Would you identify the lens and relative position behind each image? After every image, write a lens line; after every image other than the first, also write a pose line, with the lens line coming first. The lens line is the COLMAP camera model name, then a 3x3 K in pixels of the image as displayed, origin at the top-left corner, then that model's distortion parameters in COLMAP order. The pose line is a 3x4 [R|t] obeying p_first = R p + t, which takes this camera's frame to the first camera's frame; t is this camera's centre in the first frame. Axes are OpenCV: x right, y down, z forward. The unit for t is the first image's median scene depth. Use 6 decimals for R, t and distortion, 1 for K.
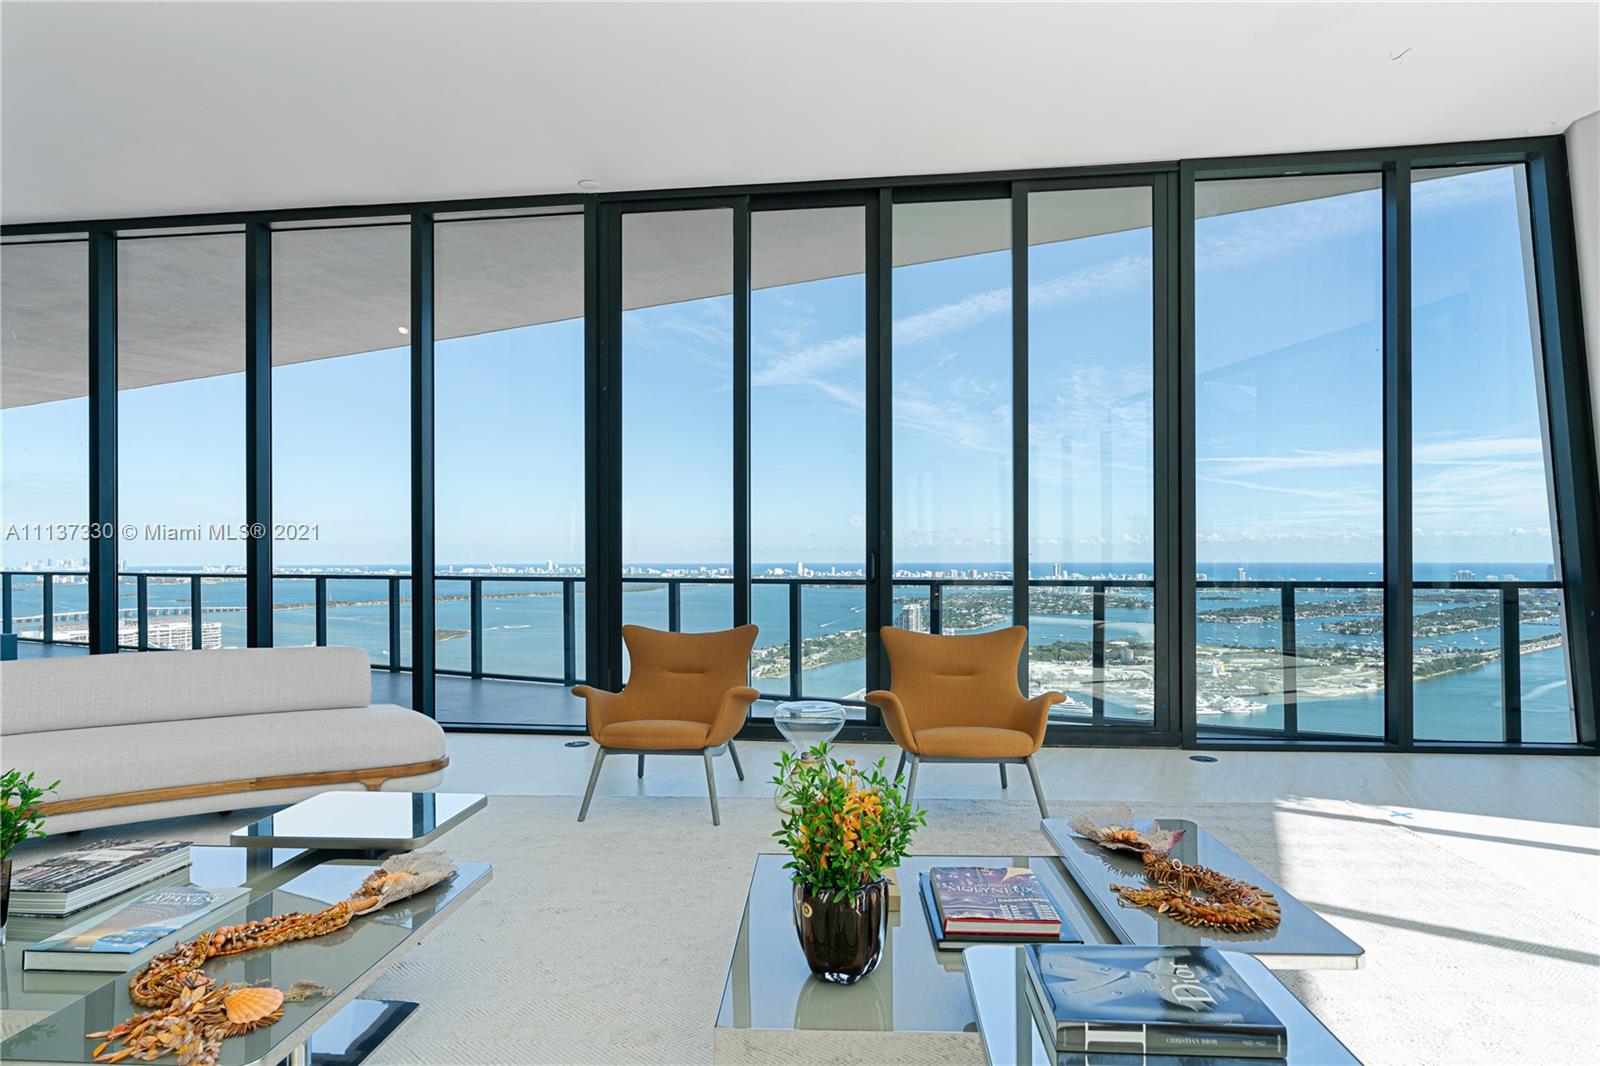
lens RADIAL K [[869.9, 0, 805.8], [0, 869.9, 555.5], [0, 0, 1]] dist [-0.001743, 0.001319]
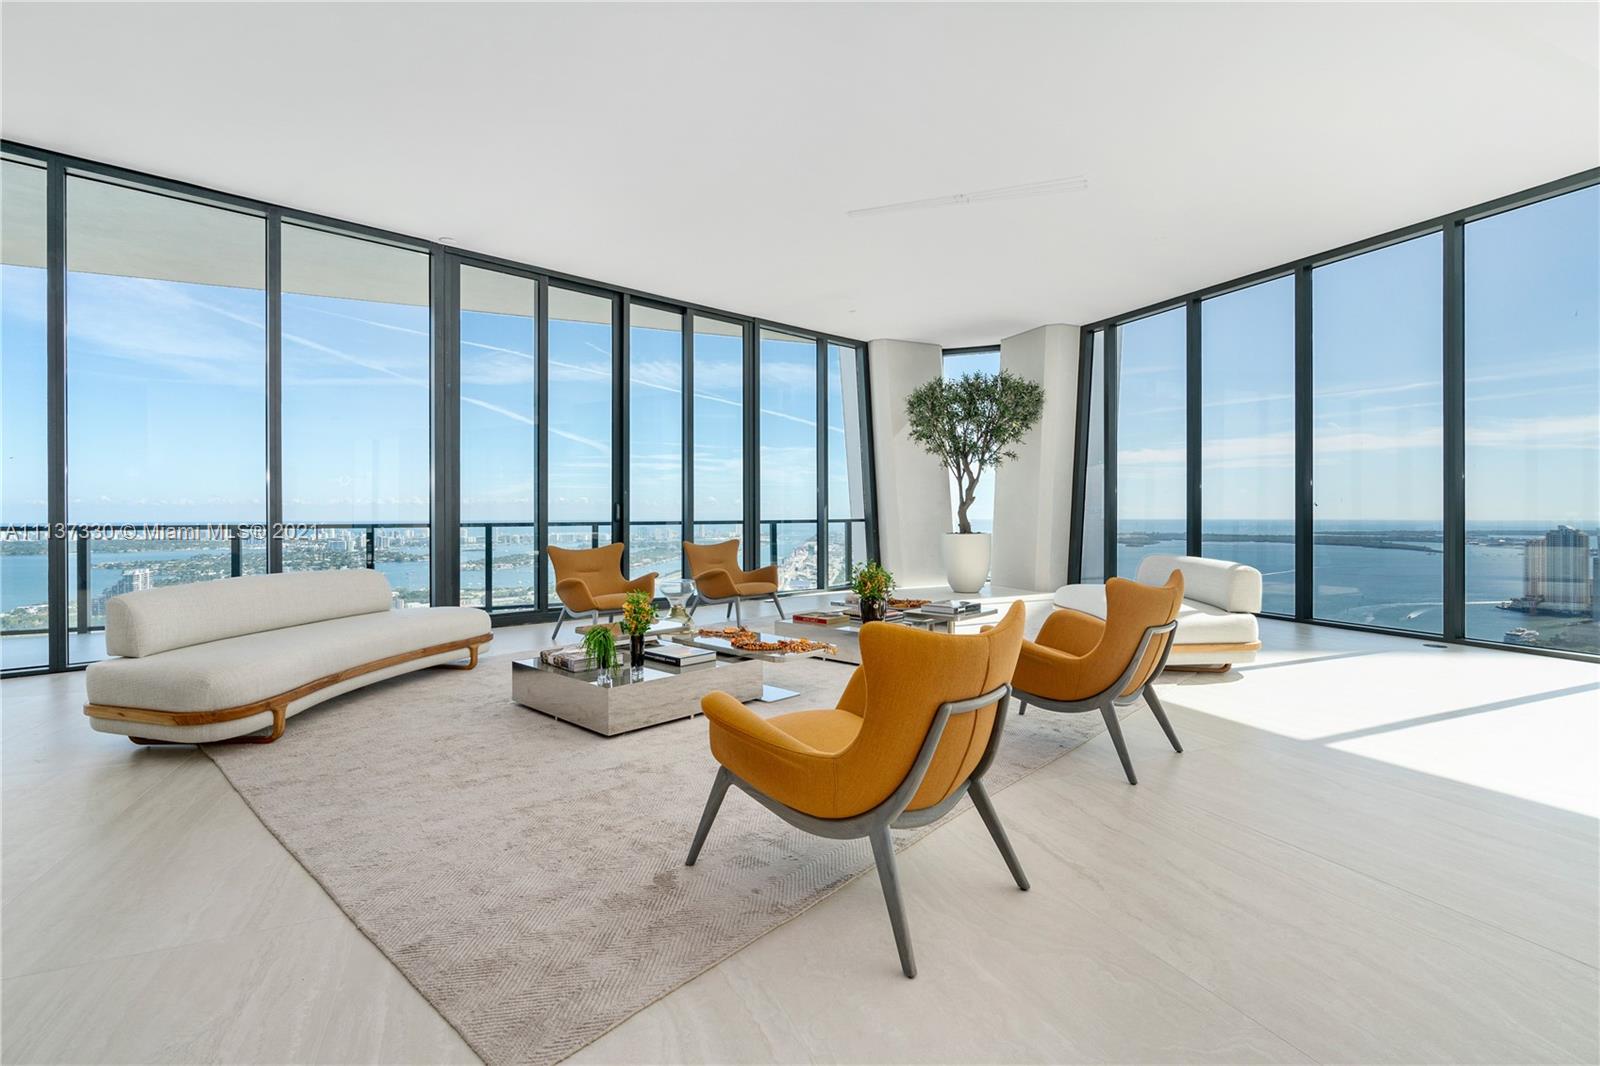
lens RADIAL K [[726.1, 0, 807.9], [0, 726.1, 513.3], [0, 0, 1]] dist [-0.004924, 0.000302]
pose [[0.643927, 0.003033, 0.765081, -0.804869], [-0.001510, 0.999995, -0.002694, 0.018648], [-0.765086, 0.000579, 0.643928, -0.212259]]
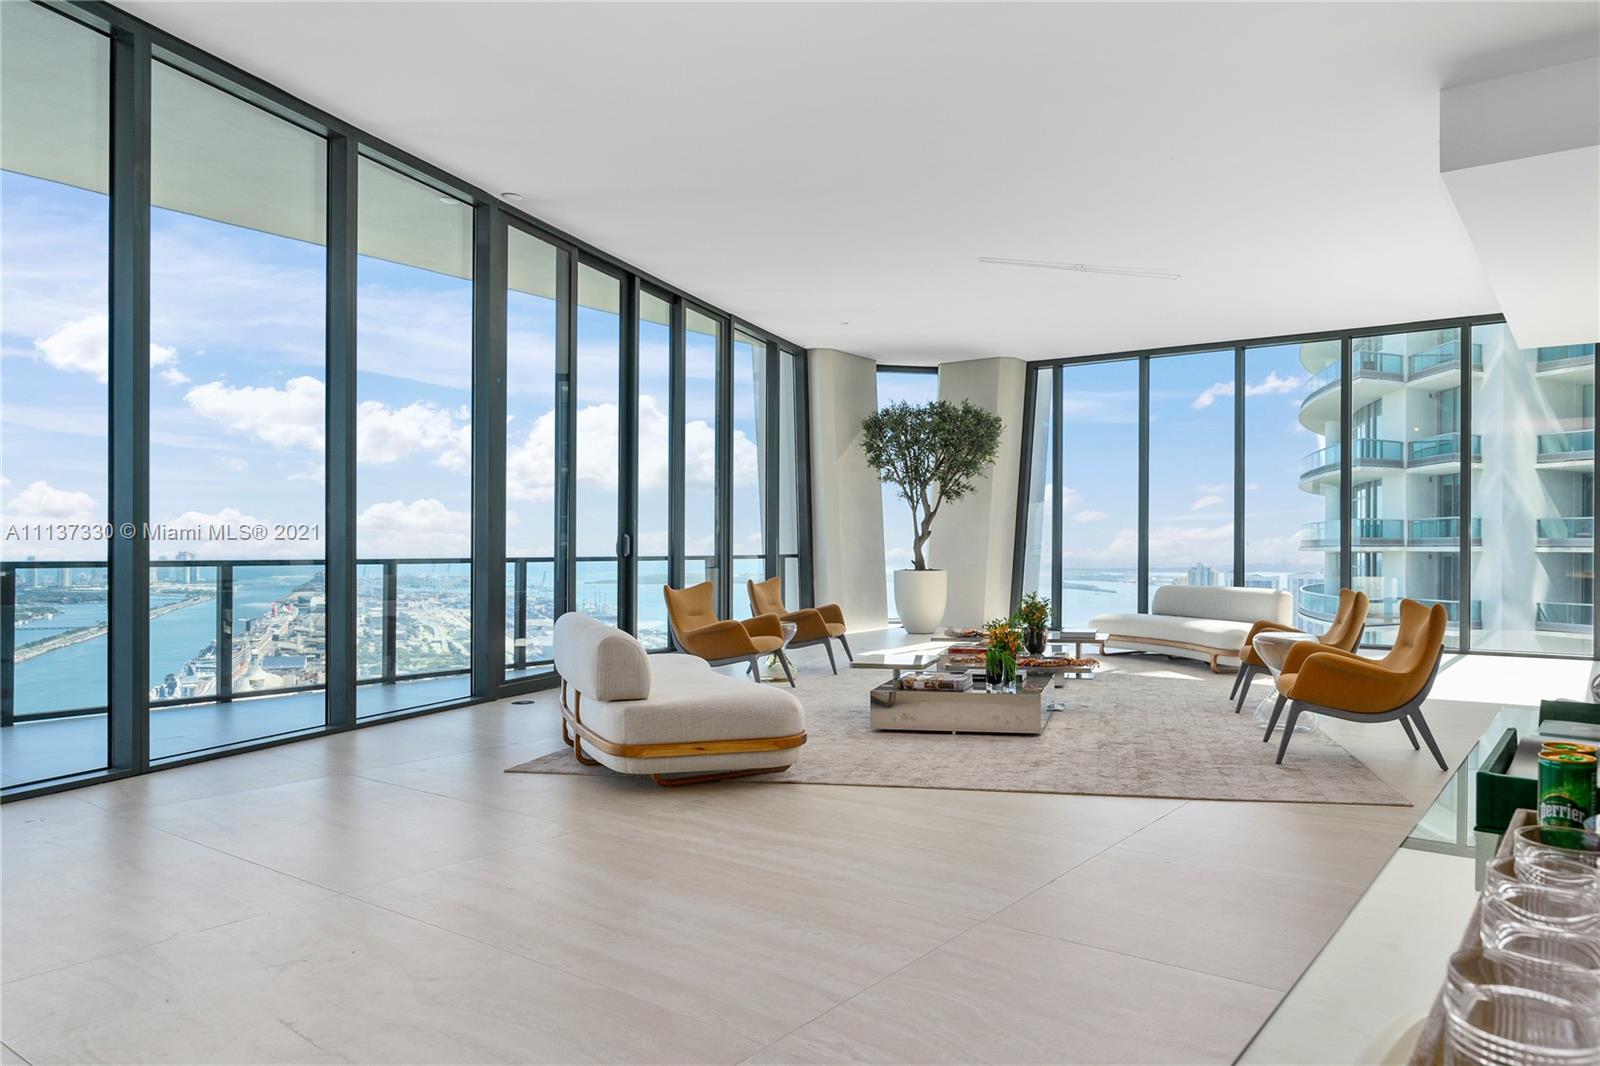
lens RADIAL K [[1021.0, 0, 955.2], [0, 1021.0, 548.0], [0, 0, 1]] dist [0.001236, 0.001270]
pose [[0.126250, 0.004295, 0.991989, -1.525758], [-0.006328, 0.999974, -0.003524, 0.019376], [-0.991978, -0.005832, 0.126274, 0.288992]]
